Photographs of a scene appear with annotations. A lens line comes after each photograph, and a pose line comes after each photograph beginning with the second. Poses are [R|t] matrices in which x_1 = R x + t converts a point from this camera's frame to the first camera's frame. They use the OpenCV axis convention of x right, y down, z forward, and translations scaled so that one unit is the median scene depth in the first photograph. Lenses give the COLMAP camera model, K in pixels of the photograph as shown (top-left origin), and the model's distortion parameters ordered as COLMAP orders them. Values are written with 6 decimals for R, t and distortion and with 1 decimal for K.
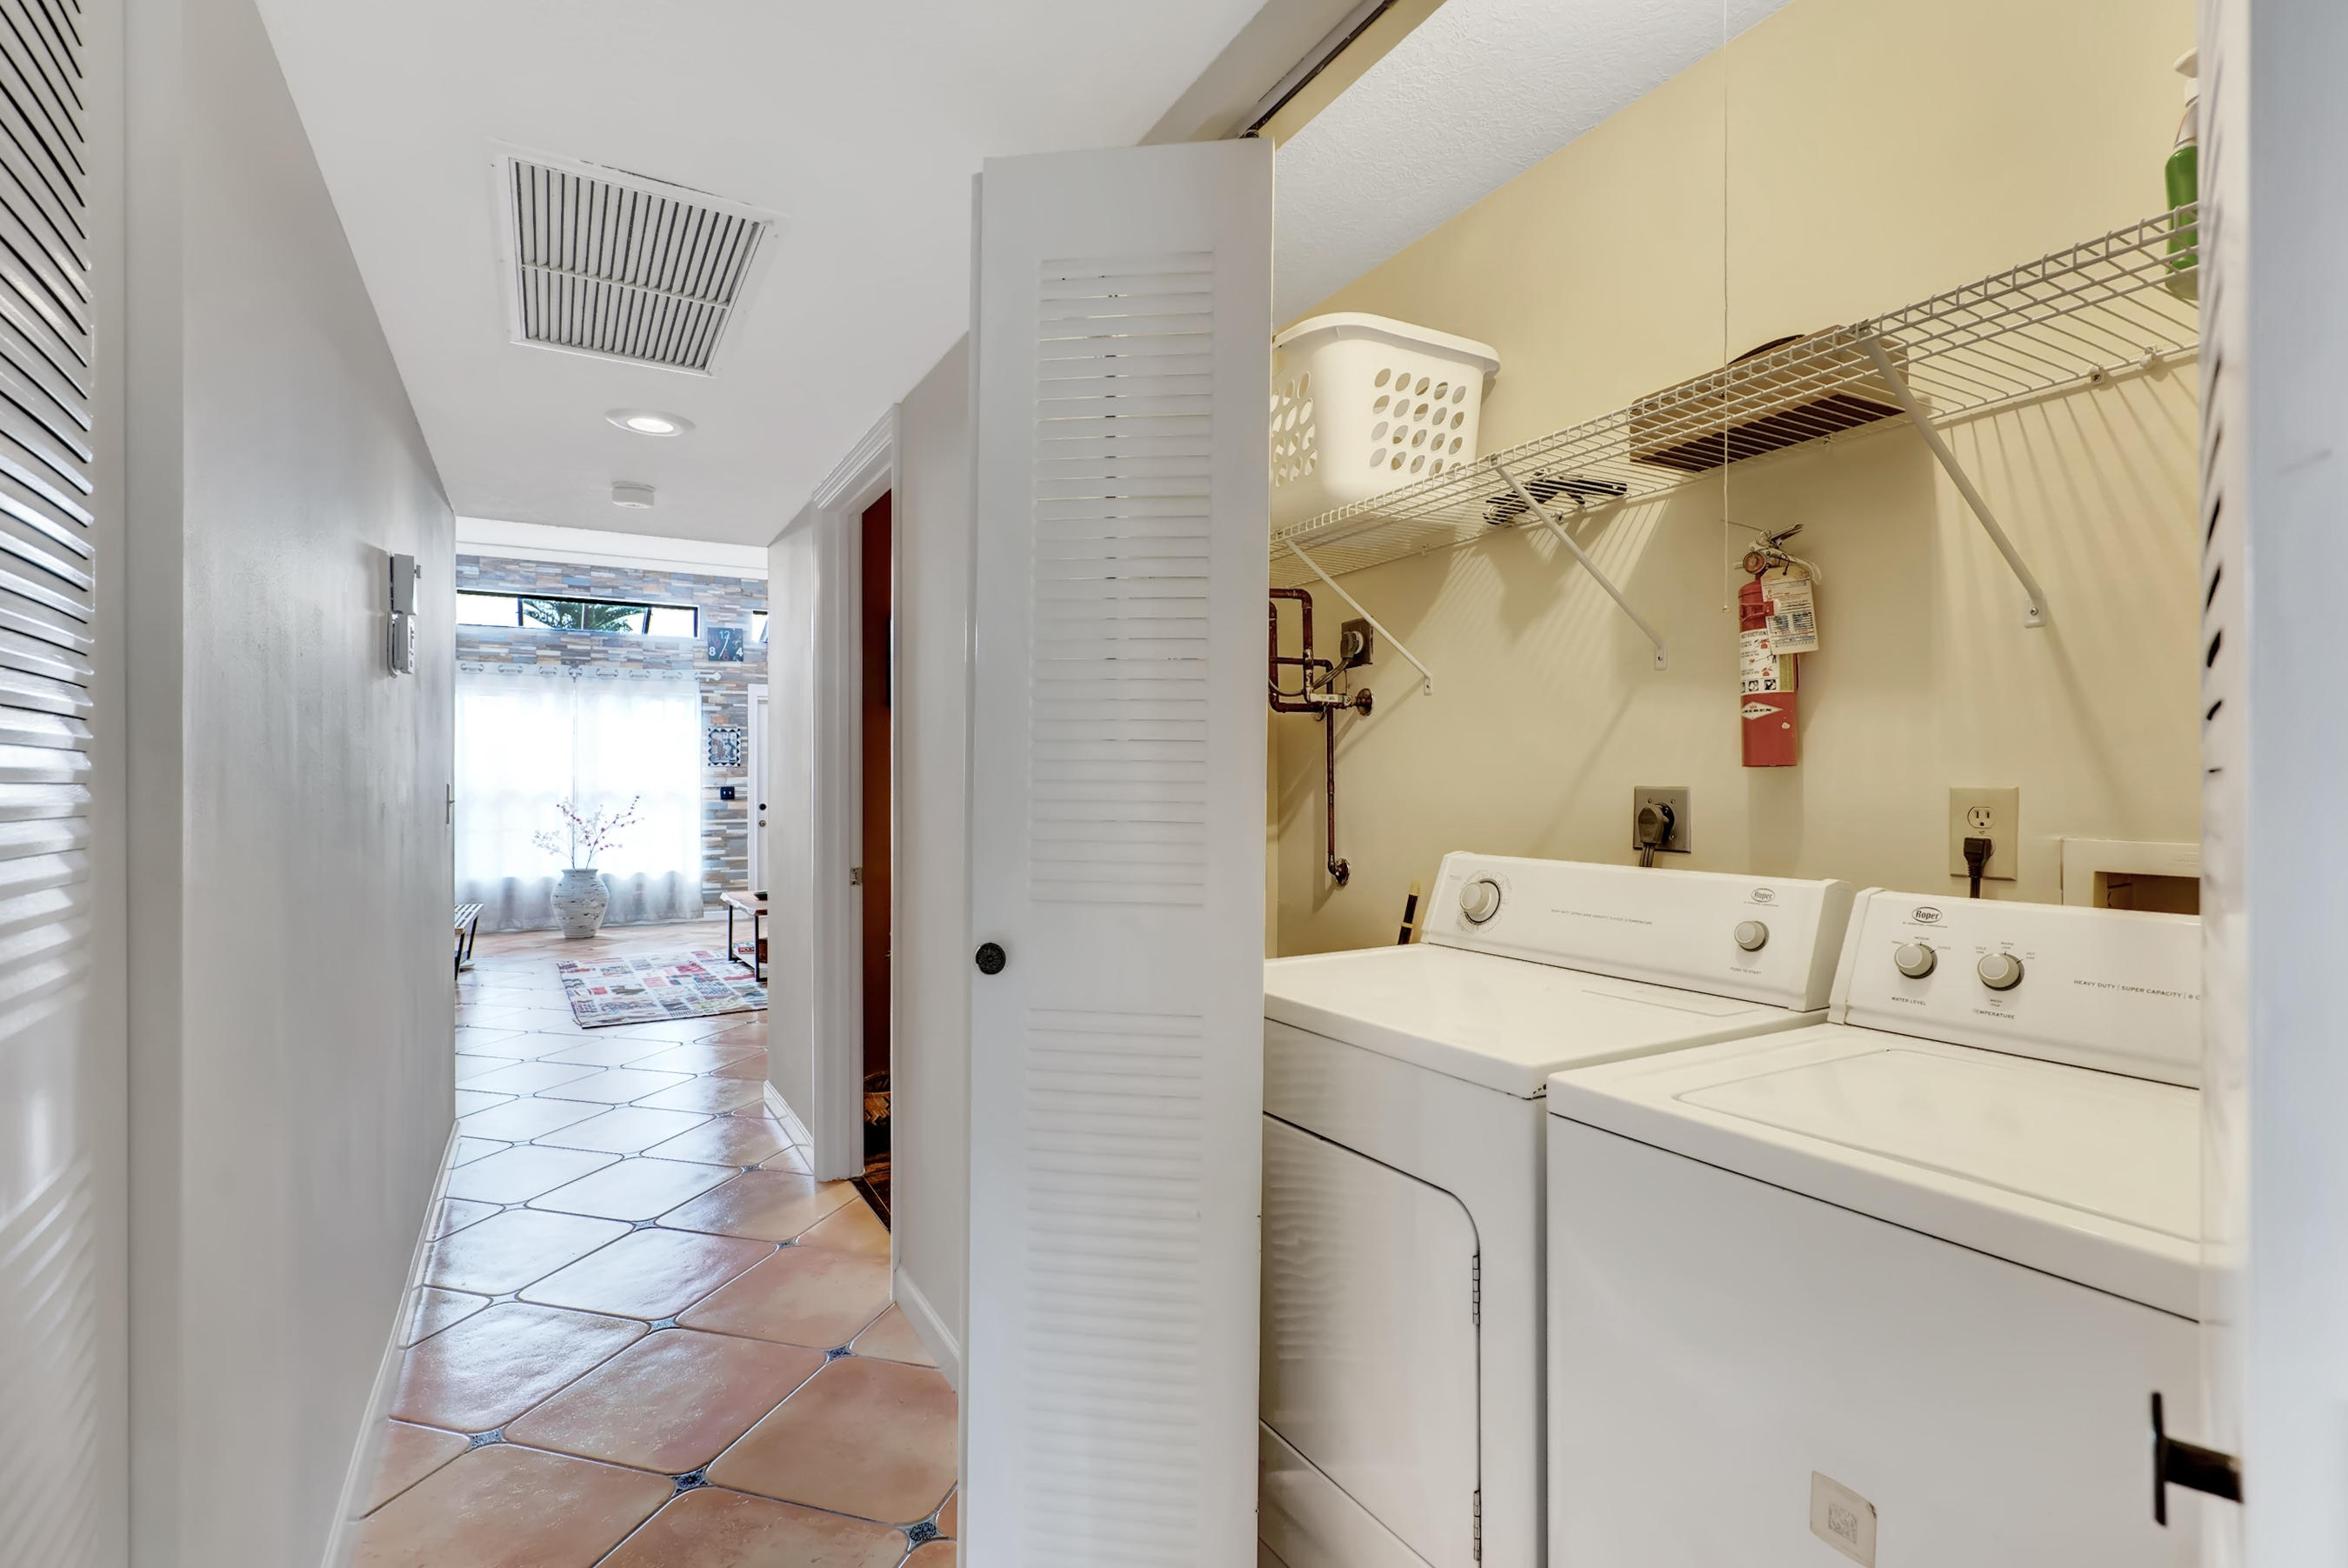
lens RADIAL K [[1082.7, 0, 1171.0], [0, 1082.7, 783.8], [0, 0, 1]] dist [-0.010126, 0.003469]
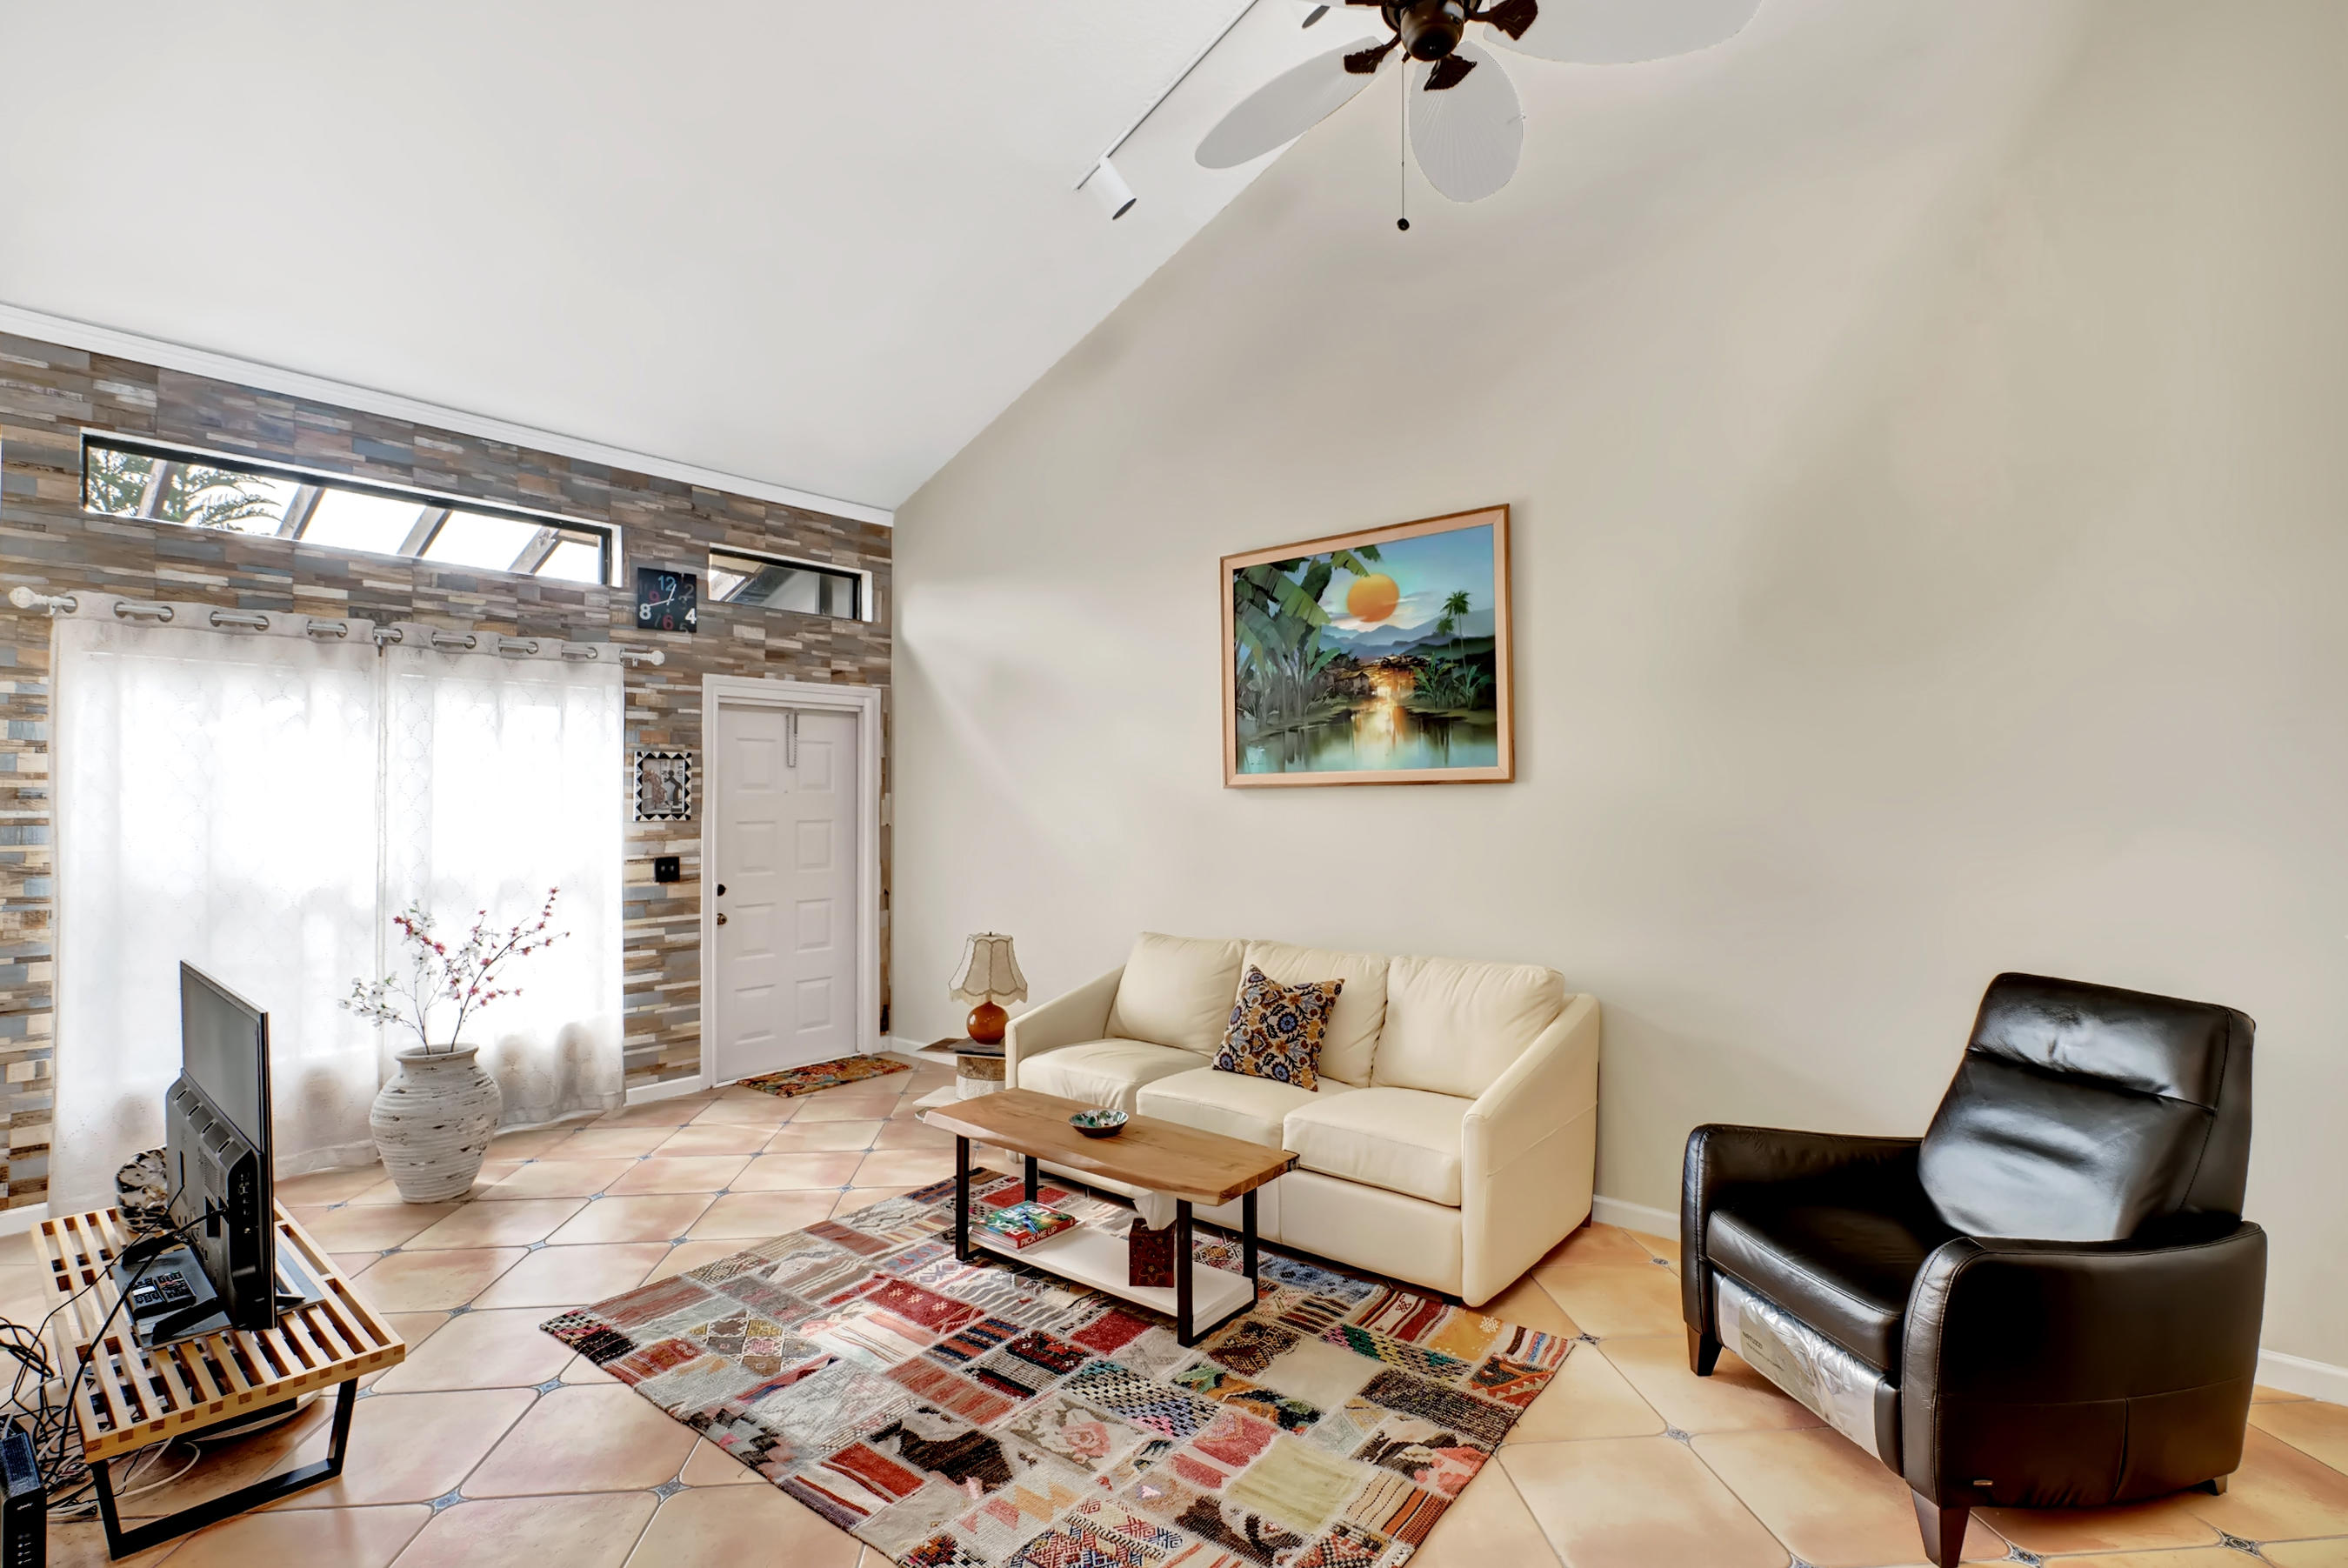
lens RADIAL K [[1082.7, 0, 1177.0], [0, 1082.7, 785.1], [0, 0, 1]] dist [-0.010126, 0.003469]
pose [[0.936973, -0.000464, 0.349402, -0.362672], [0.006442, 0.999852, -0.015948, -0.024095], [-0.349343, 0.017194, 0.936837, 0.393761]]
